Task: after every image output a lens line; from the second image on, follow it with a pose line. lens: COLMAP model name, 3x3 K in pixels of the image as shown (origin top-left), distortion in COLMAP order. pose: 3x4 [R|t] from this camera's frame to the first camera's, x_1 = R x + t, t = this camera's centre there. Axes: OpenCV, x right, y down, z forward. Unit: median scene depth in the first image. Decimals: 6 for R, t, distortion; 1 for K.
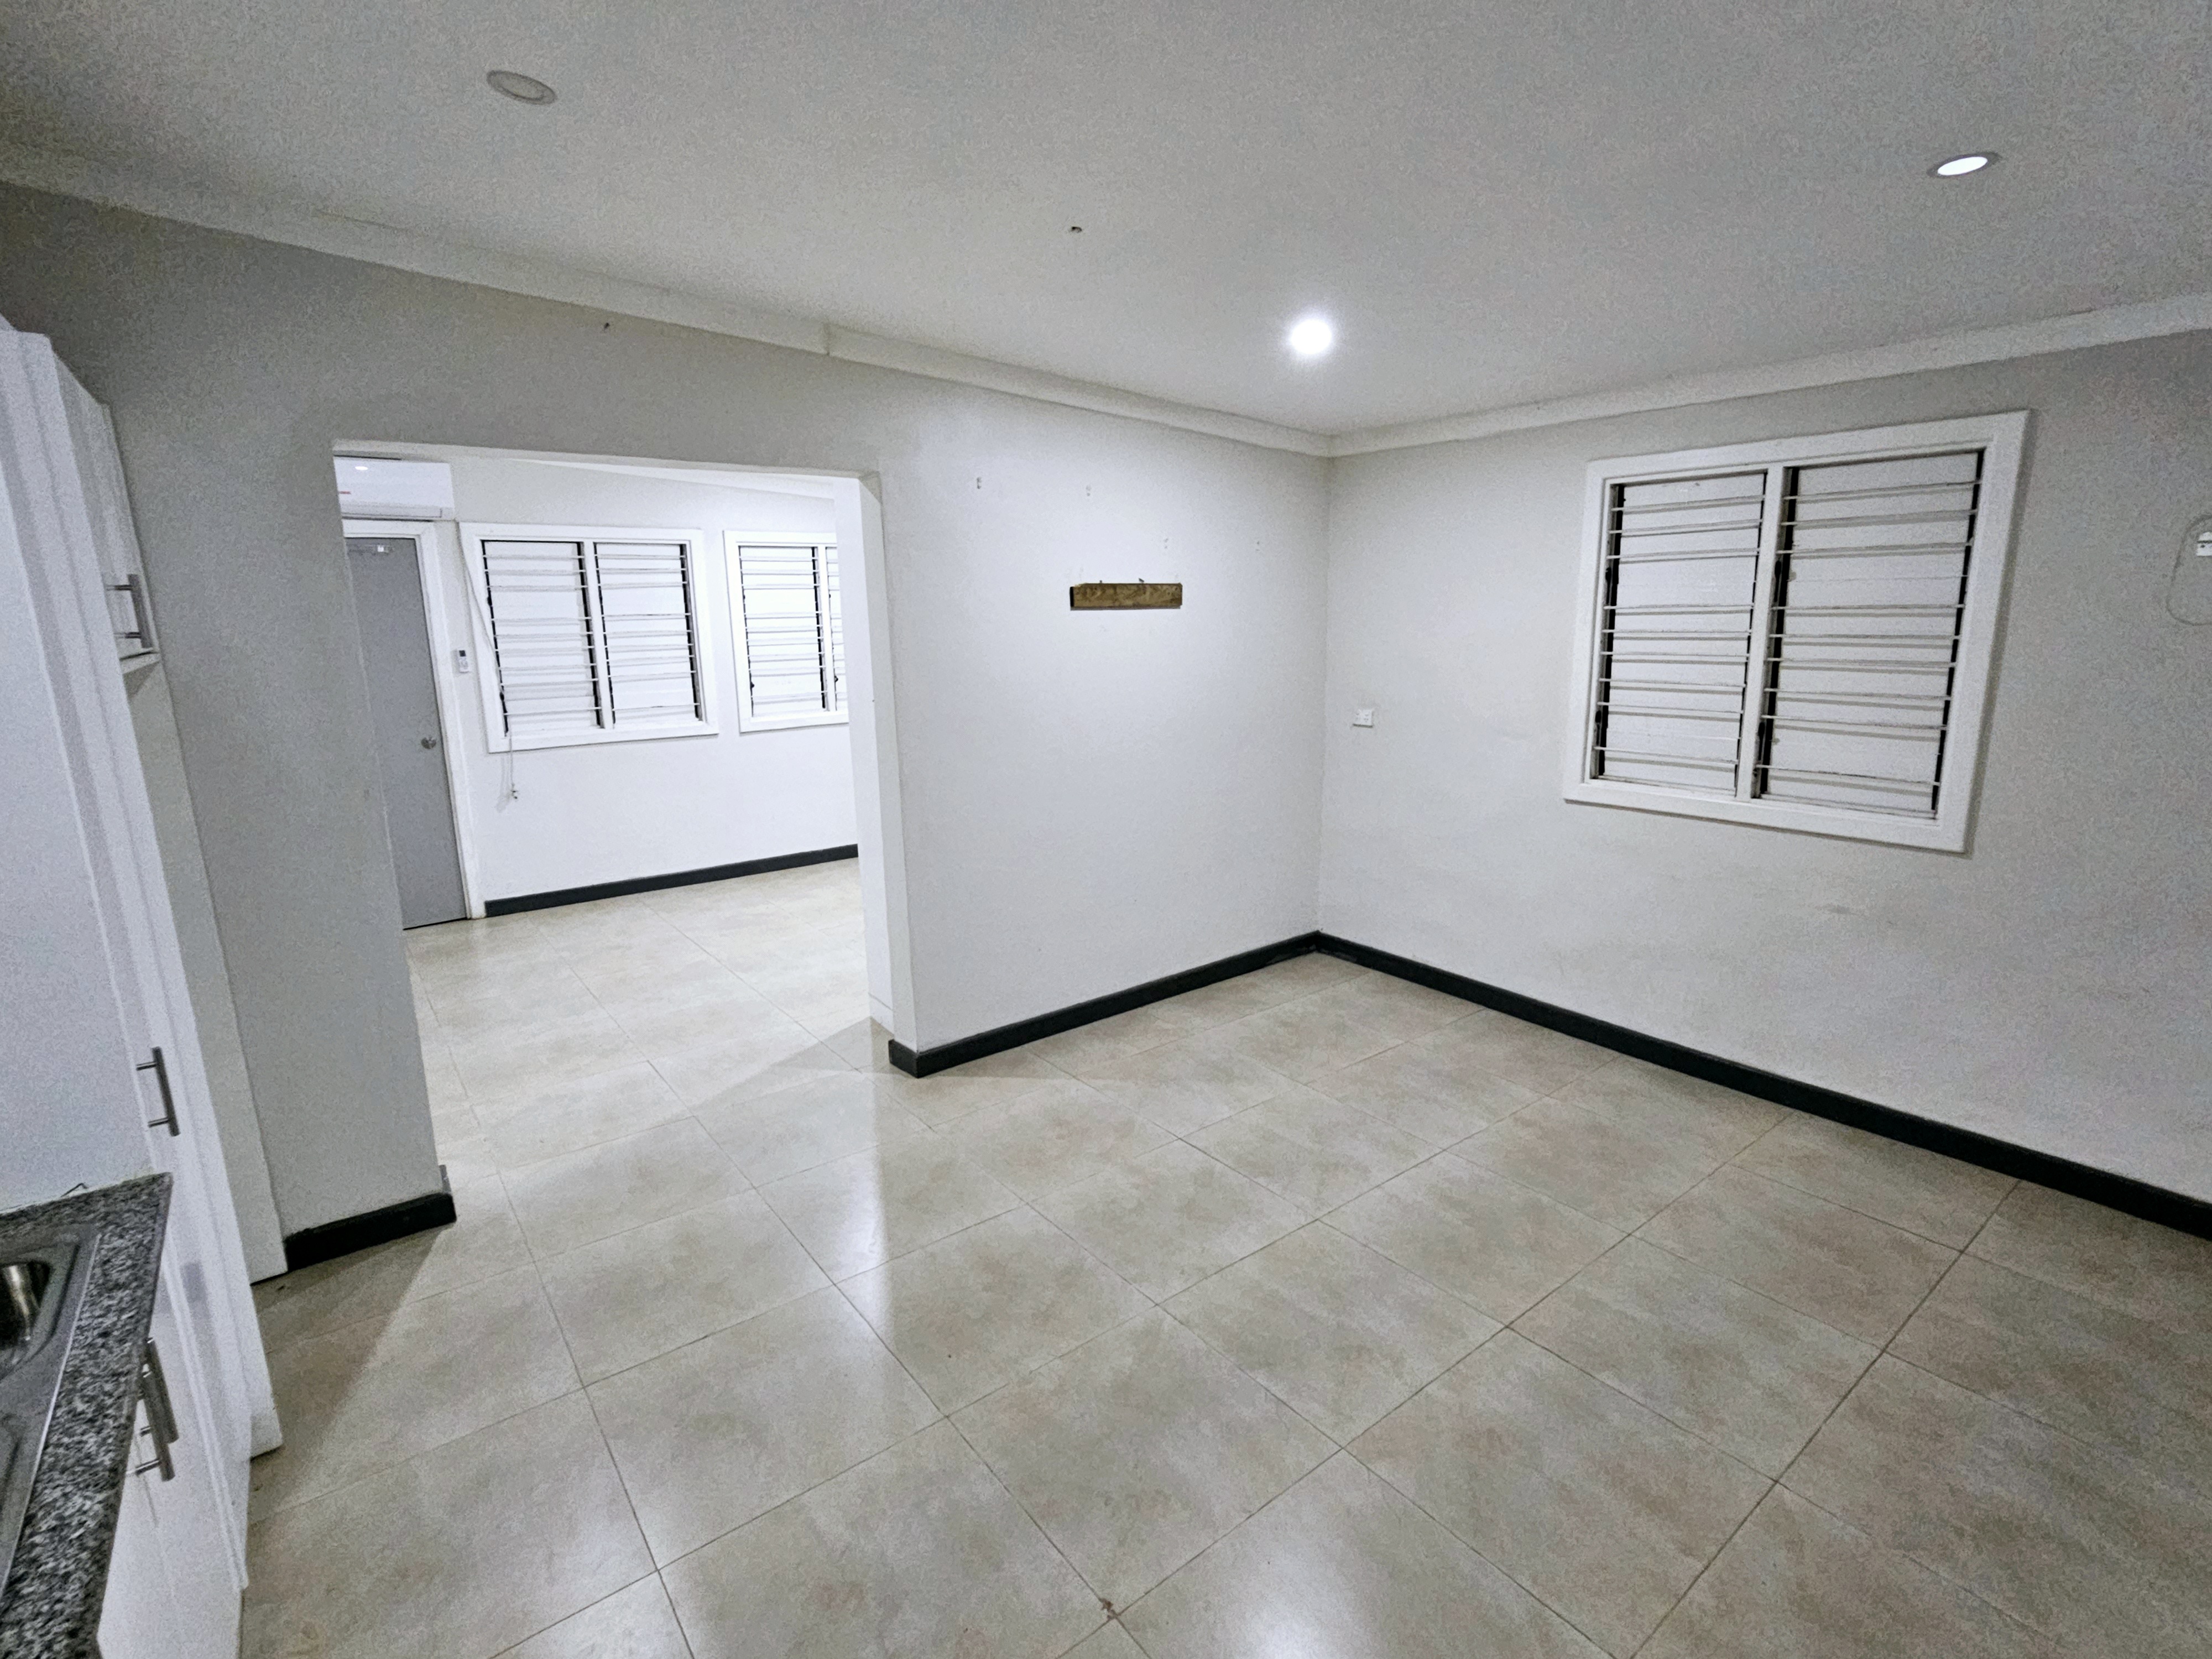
lens RADIAL K [[1058.7, 0, 1123.0], [0, 1058.7, 827.5], [0, 0, 1]] dist [-0.005123, 0.002101]
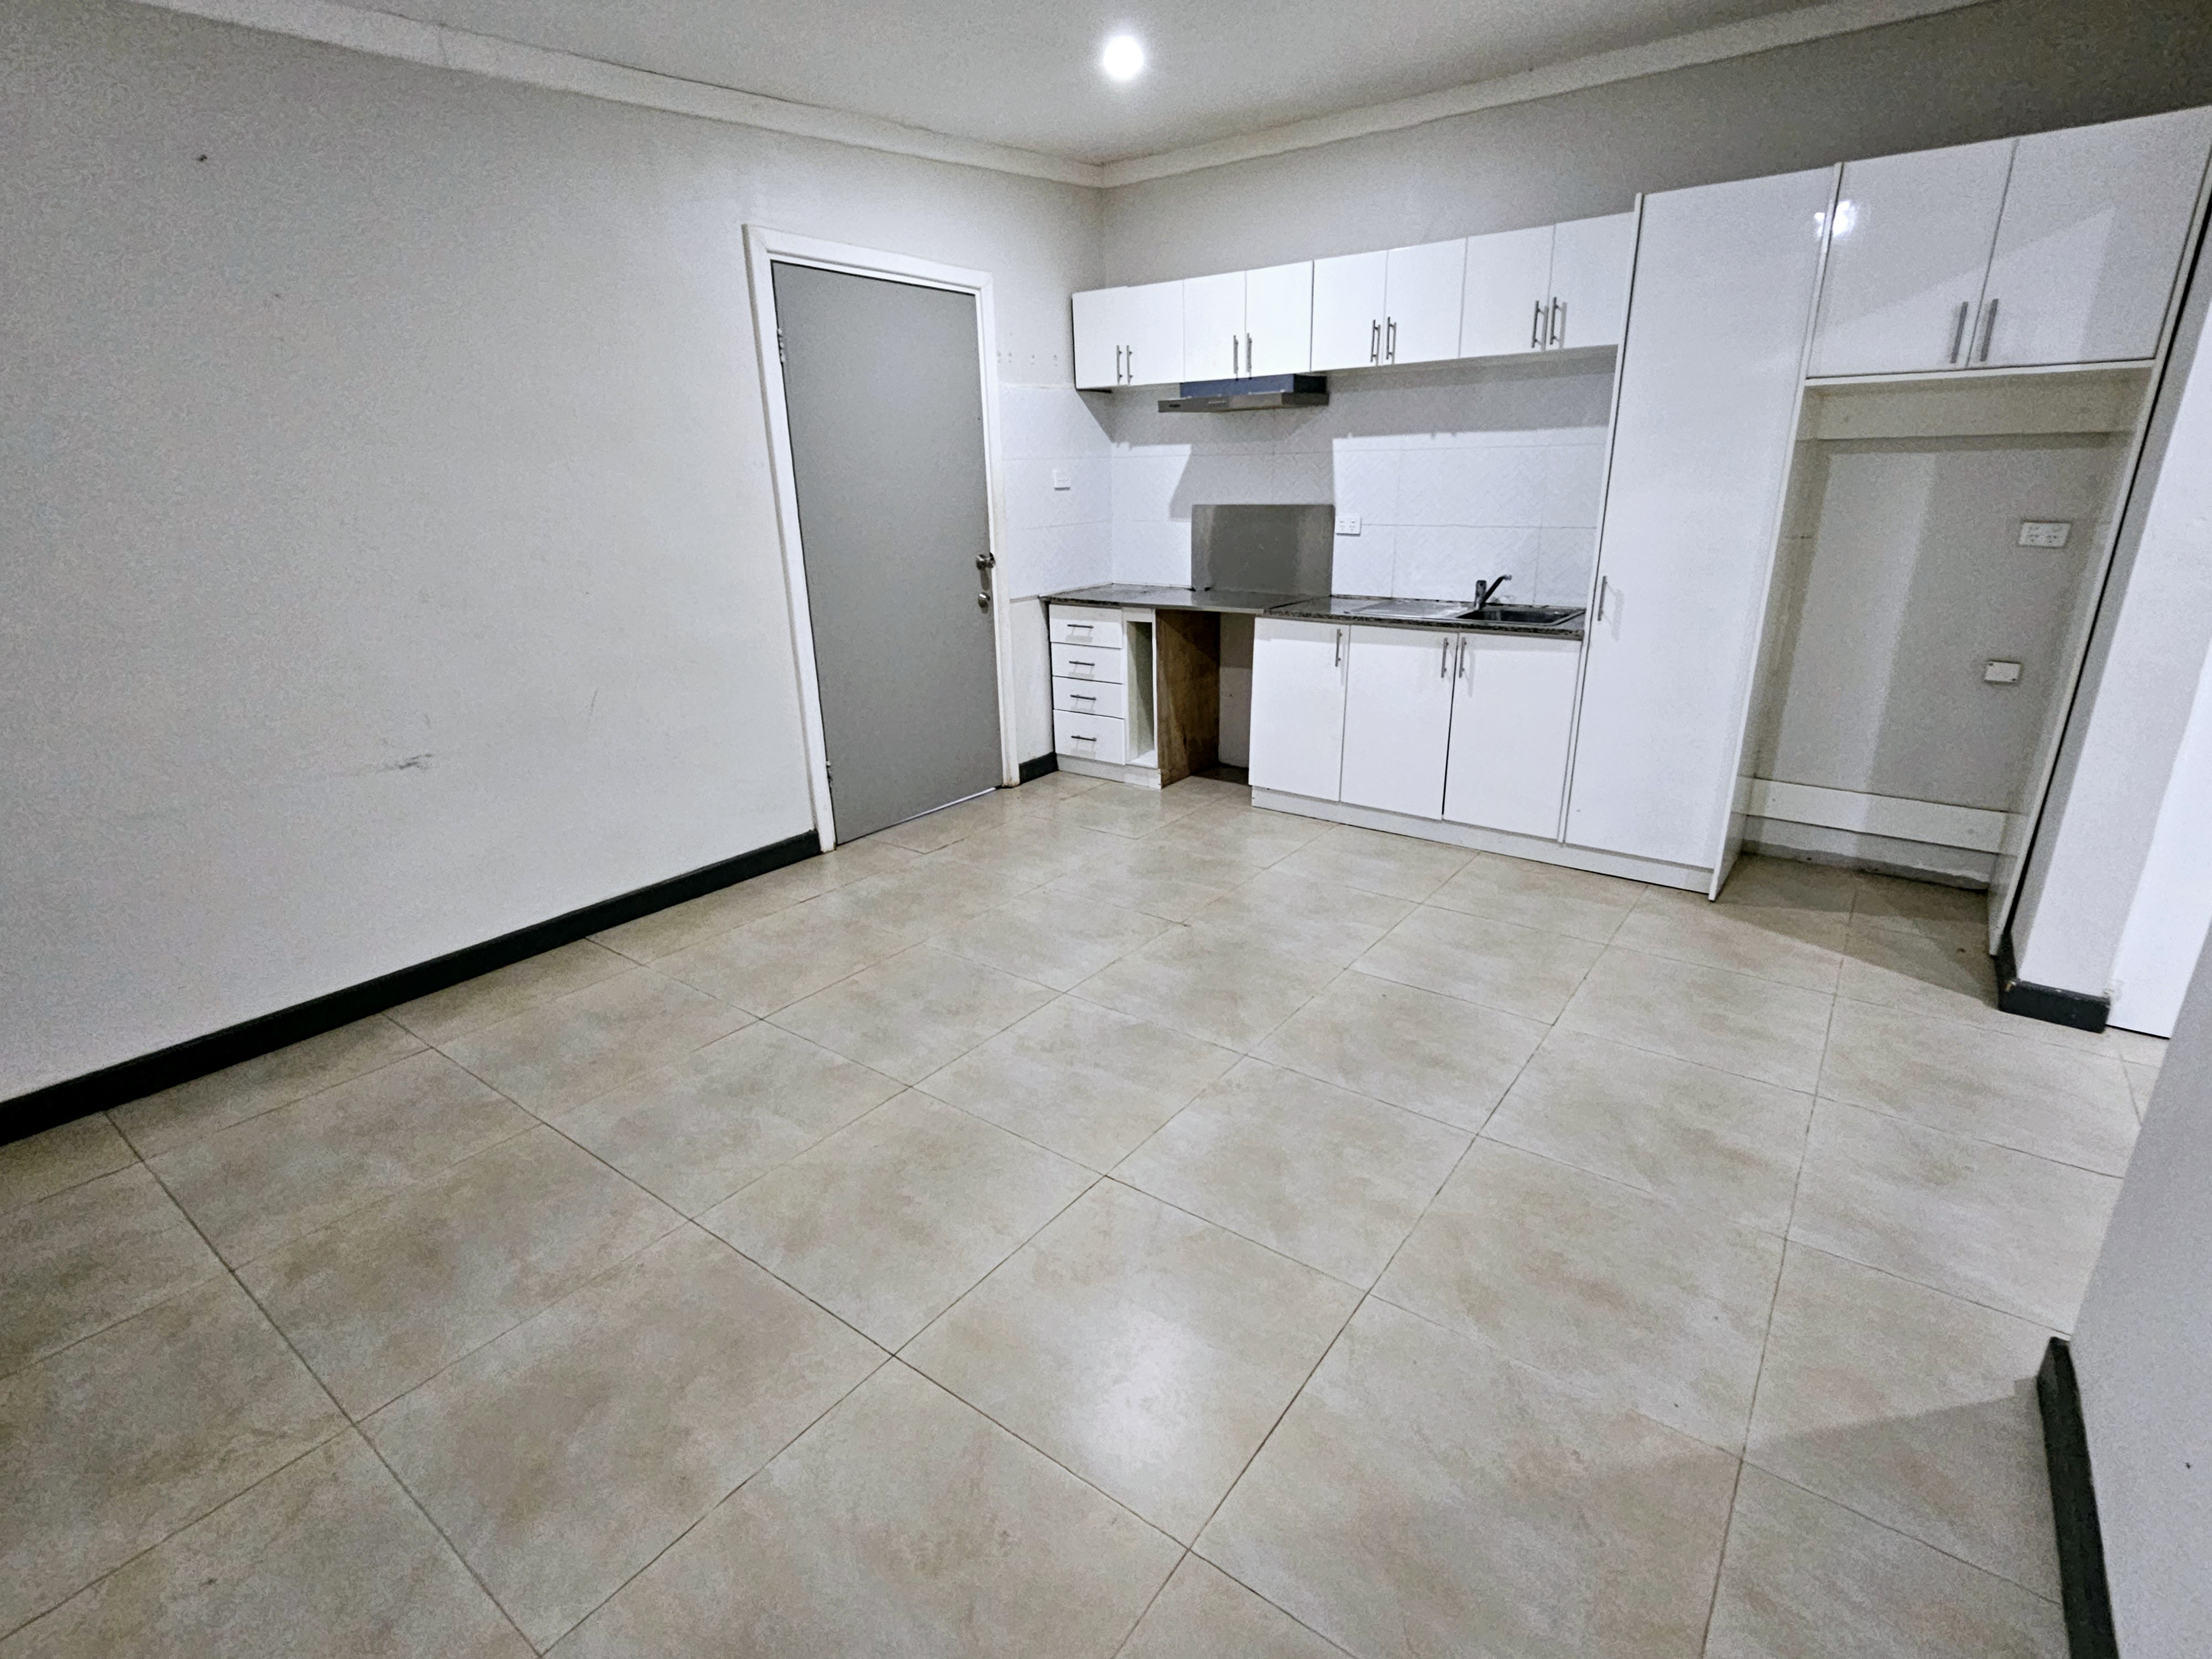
lens RADIAL K [[1058.7, 0, 1125.3], [0, 1058.7, 824.5], [0, 0, 1]] dist [-0.005123, 0.002101]
pose [[-0.961731, 0.117425, -0.247558, 0.180739], [-0.024144, 0.863677, 0.503467, -0.123222], [0.272930, 0.490177, -0.827790, 0.830963]]
